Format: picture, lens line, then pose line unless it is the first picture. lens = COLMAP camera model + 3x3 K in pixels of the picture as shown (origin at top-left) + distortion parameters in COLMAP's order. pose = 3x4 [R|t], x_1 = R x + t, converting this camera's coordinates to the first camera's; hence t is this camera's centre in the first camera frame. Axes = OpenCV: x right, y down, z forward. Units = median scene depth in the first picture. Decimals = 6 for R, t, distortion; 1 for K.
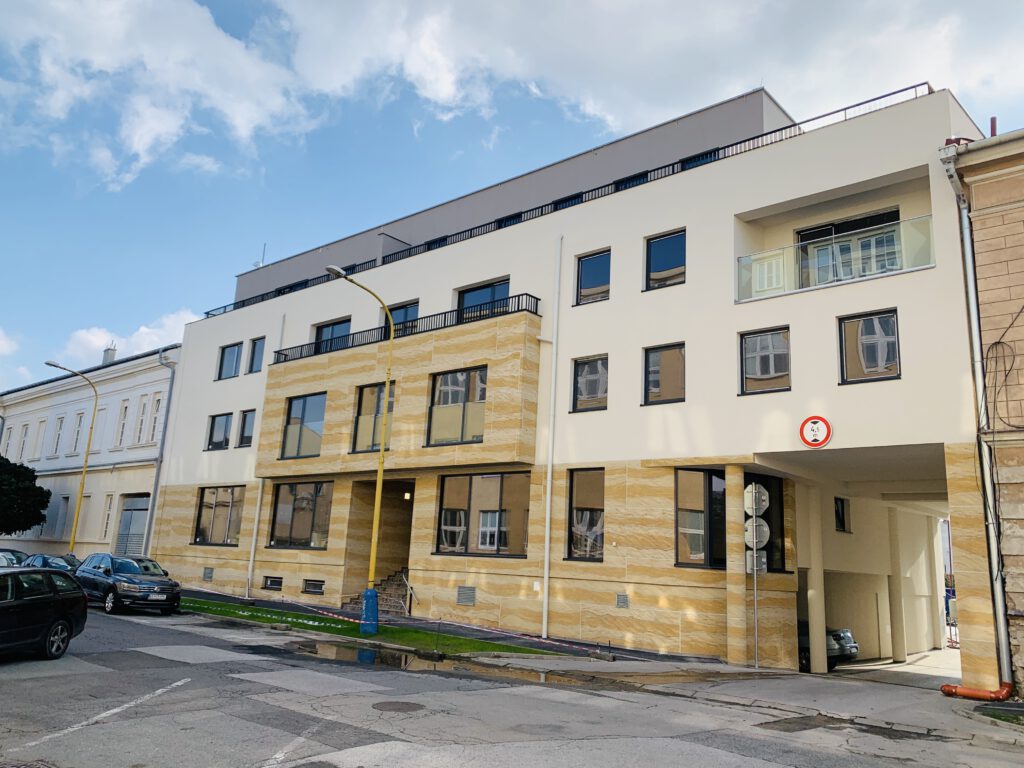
lens RADIAL K [[810.5, 0, 510.9], [0, 810.5, 379.5], [0, 0, 1]] dist [0.014141, -0.000943]
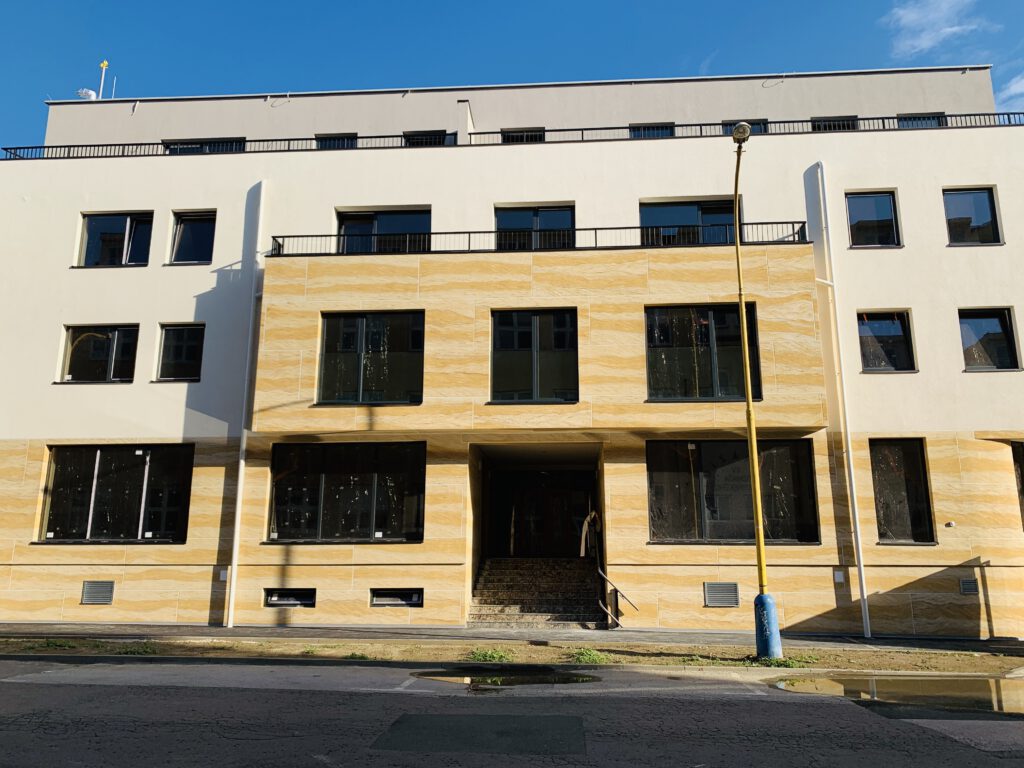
lens RADIAL K [[746.1, 0, 511.9], [0, 746.1, 412.4], [0, 0, 1]] dist [0.005486, -0.001522]
pose [[0.797707, 0.064440, 0.599592, -0.631292], [-0.097825, 0.994933, 0.023221, 0.091991], [-0.595058, -0.077179, 0.799969, 0.538200]]
